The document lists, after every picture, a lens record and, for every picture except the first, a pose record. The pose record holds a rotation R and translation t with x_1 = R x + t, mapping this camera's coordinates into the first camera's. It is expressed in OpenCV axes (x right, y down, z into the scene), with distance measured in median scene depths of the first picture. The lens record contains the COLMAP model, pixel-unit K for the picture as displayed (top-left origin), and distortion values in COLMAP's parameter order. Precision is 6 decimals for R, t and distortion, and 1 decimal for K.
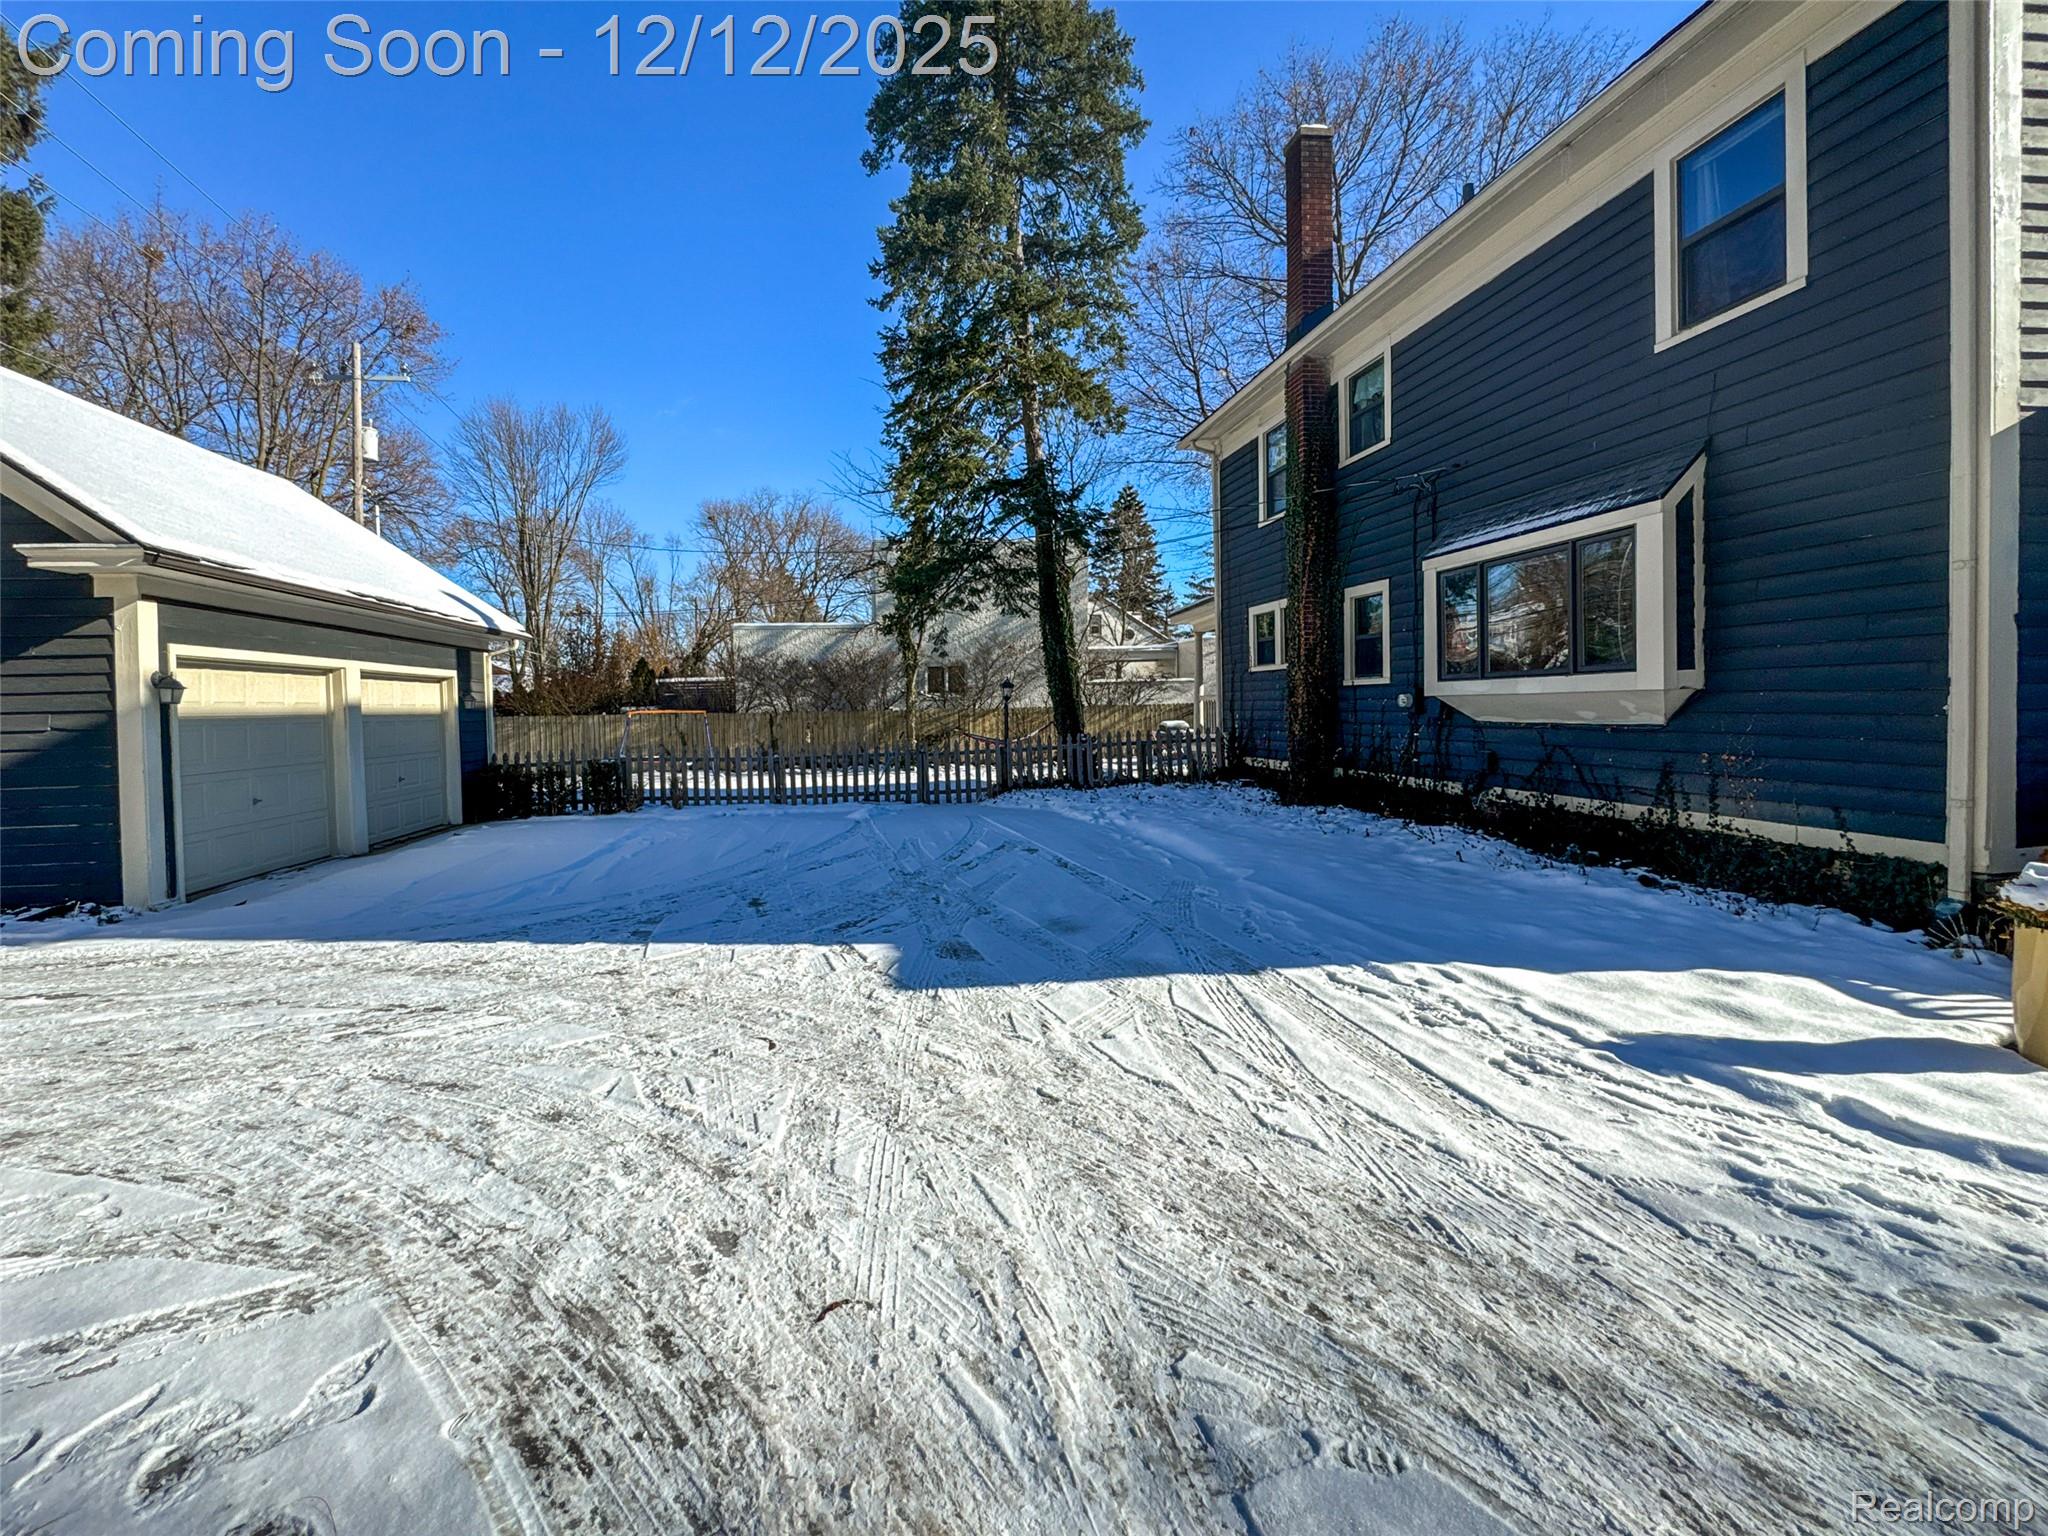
lens RADIAL K [[850.0, 0, 952.0], [0, 850.0, 733.7], [0, 0, 1]] dist [0.002719, -0.004941]
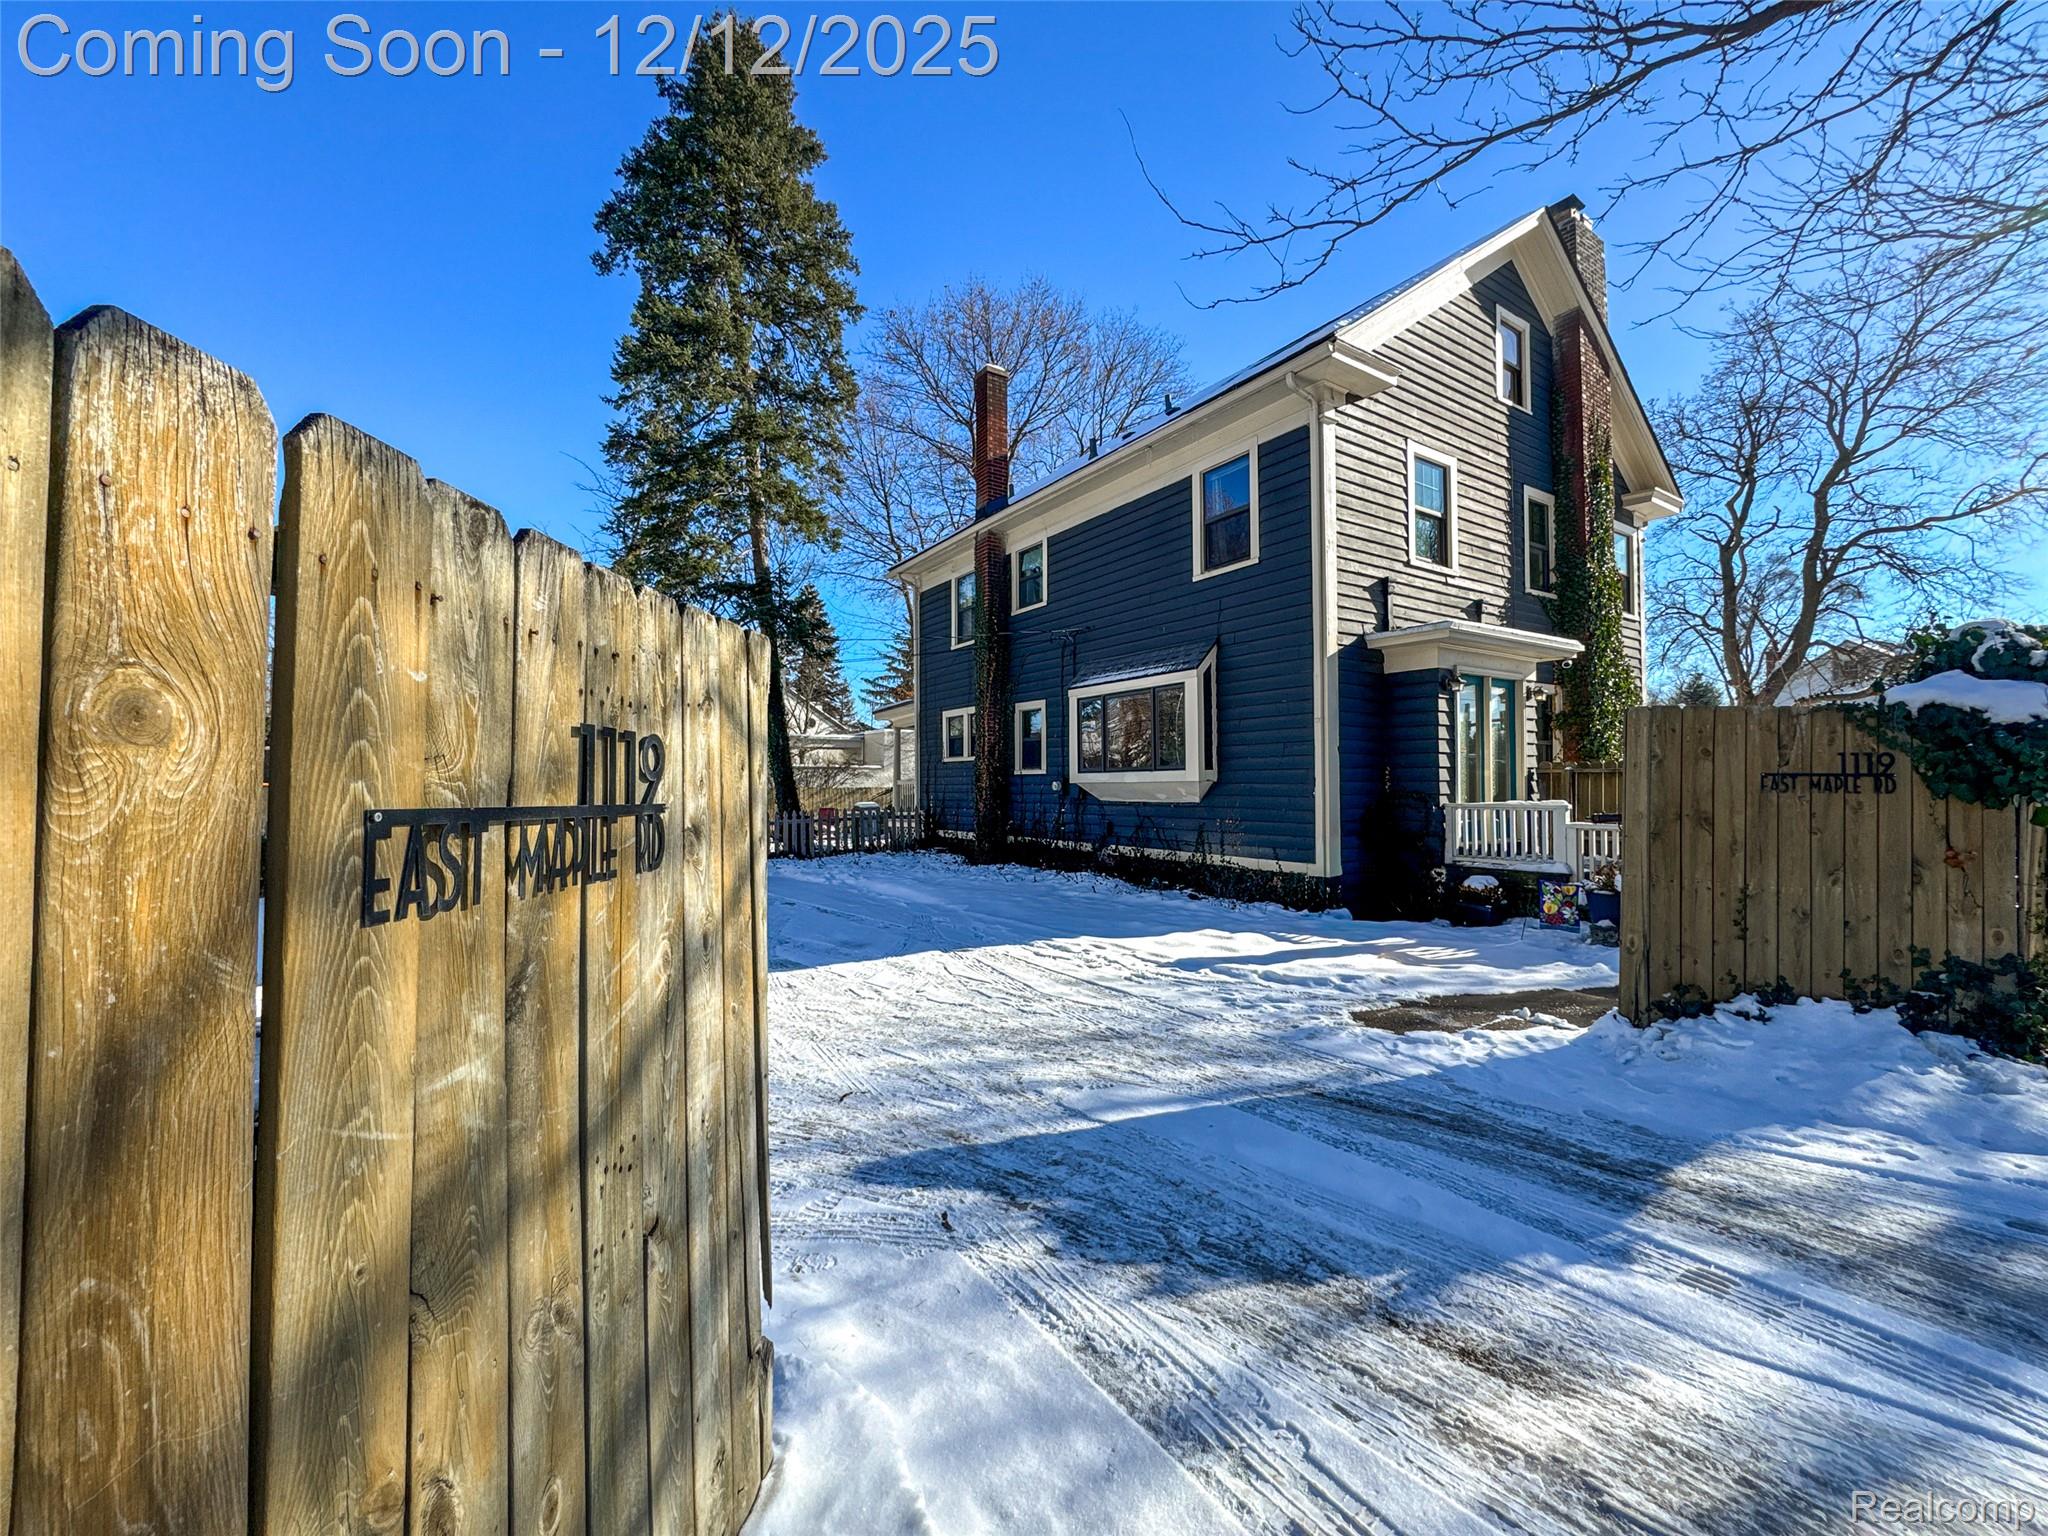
lens RADIAL K [[819.8, 0, 1029.3], [0, 819.8, 767.8], [0, 0, 1]] dist [0.004448, -0.005178]
pose [[0.885534, 0.031351, 0.463515, -0.120271], [-0.002736, 0.998055, -0.062279, 0.013381], [-0.464566, 0.053882, 0.883898, -0.159016]]
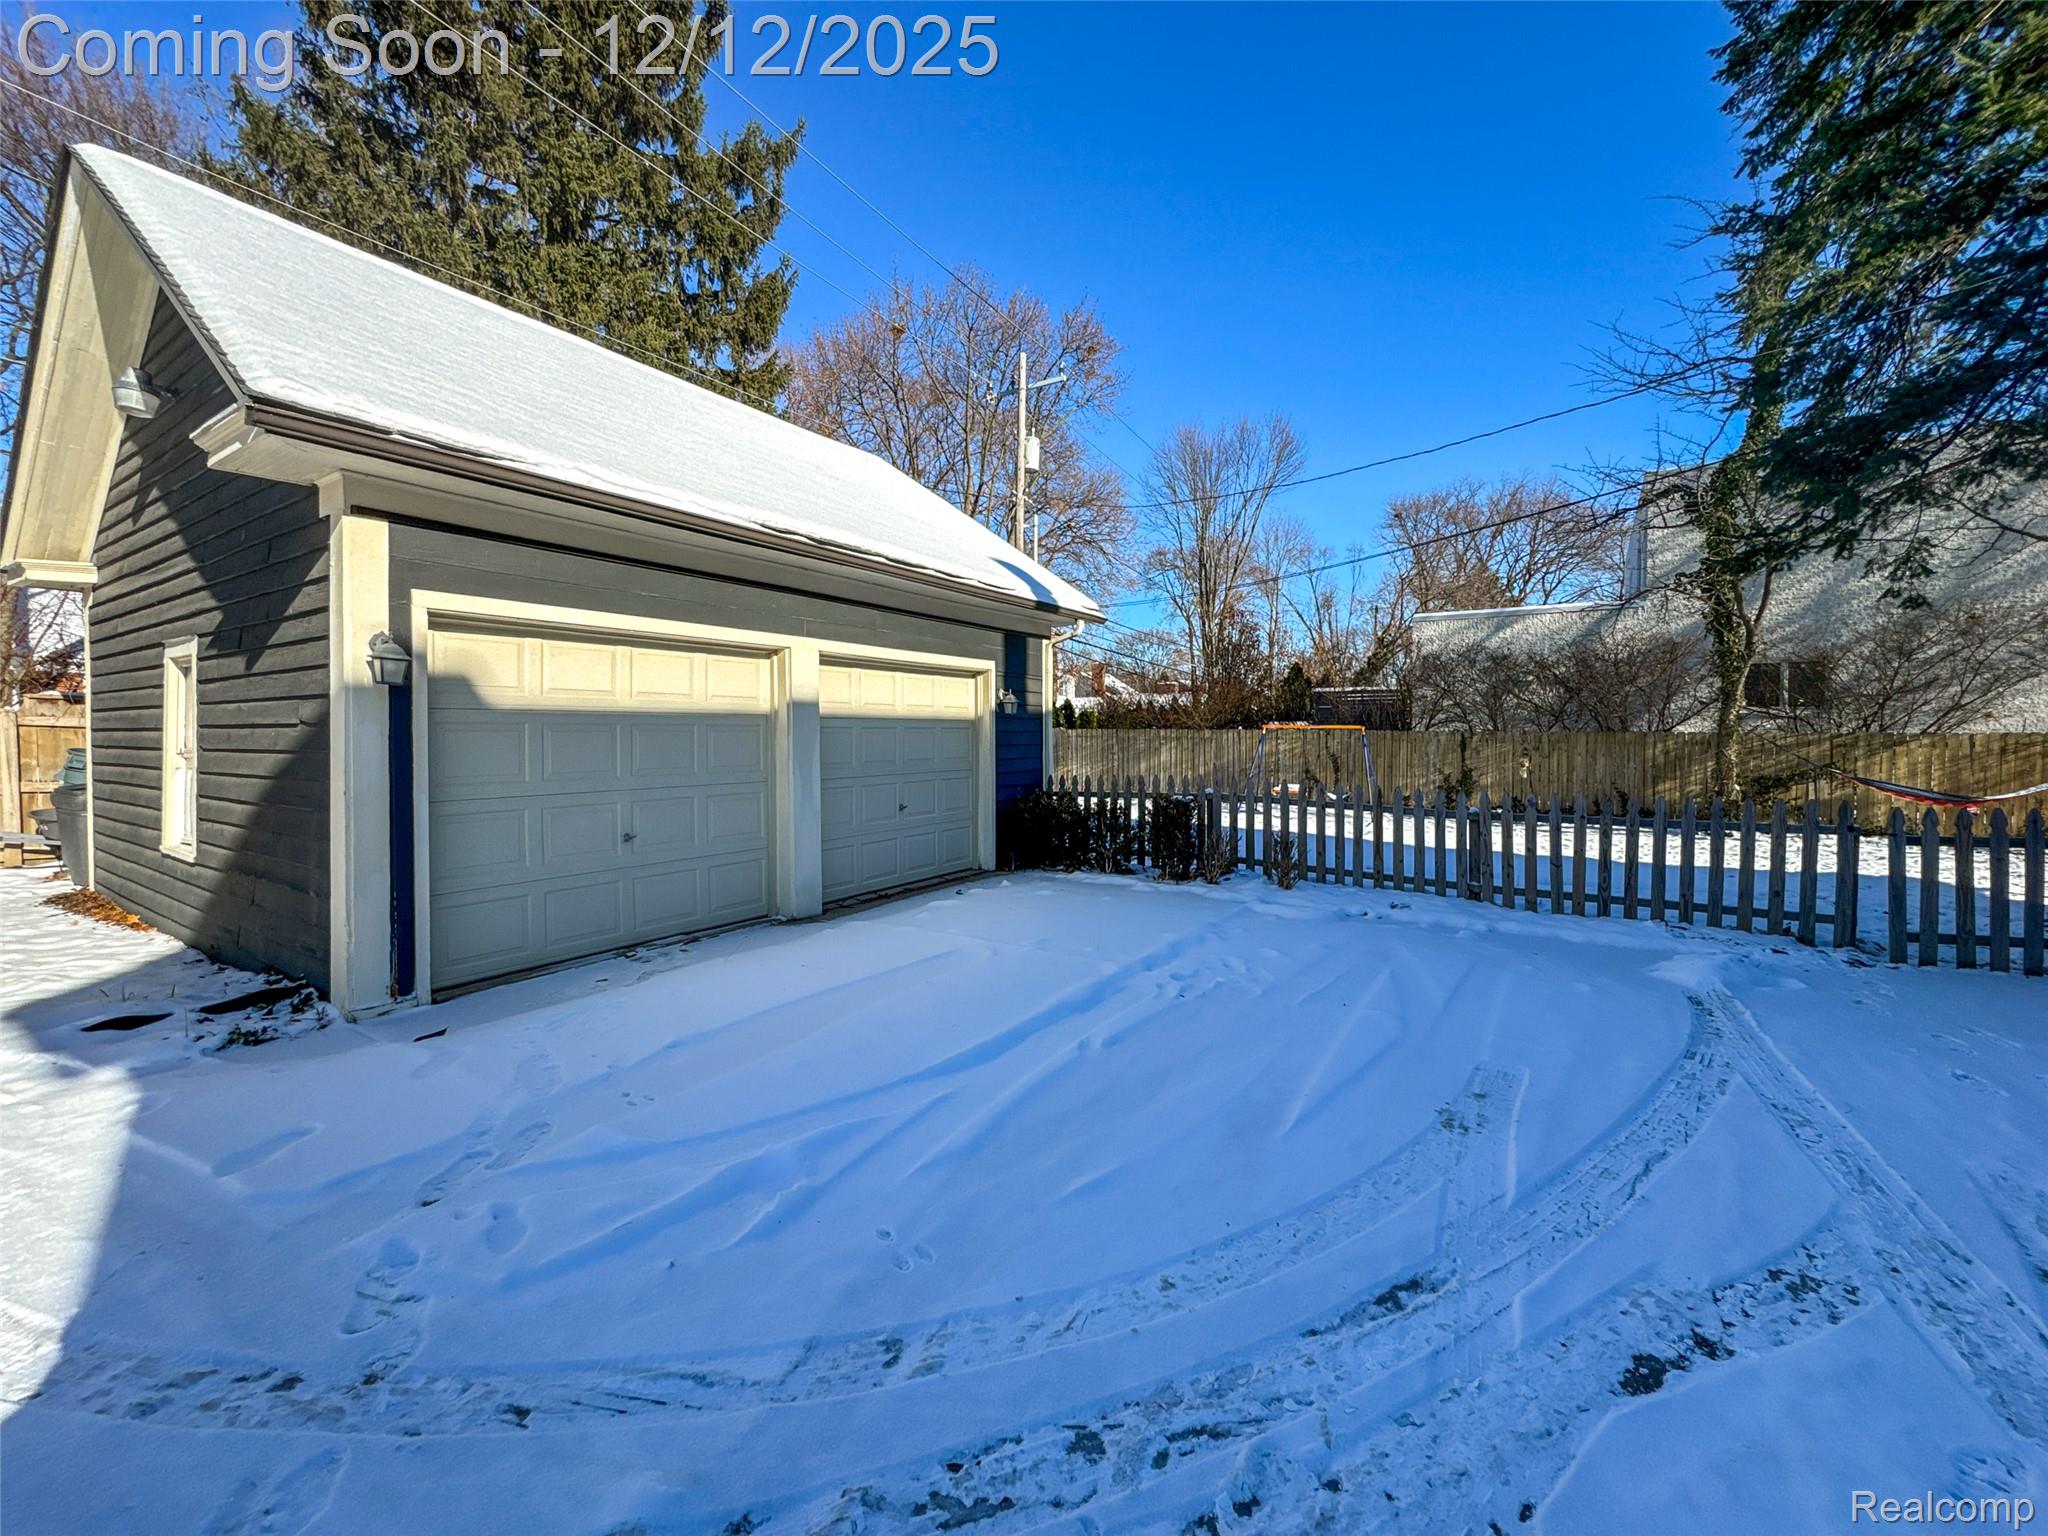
lens RADIAL K [[835.9, 0, 1024.4], [0, 835.9, 755.7], [0, 0, 1]] dist [-0.000330, -0.000089]
pose [[0.770570, 0.040111, -0.636092, -0.103051], [-0.037718, 0.999138, 0.017312, -0.006638], [0.636238, 0.010652, 0.771419, 0.465199]]
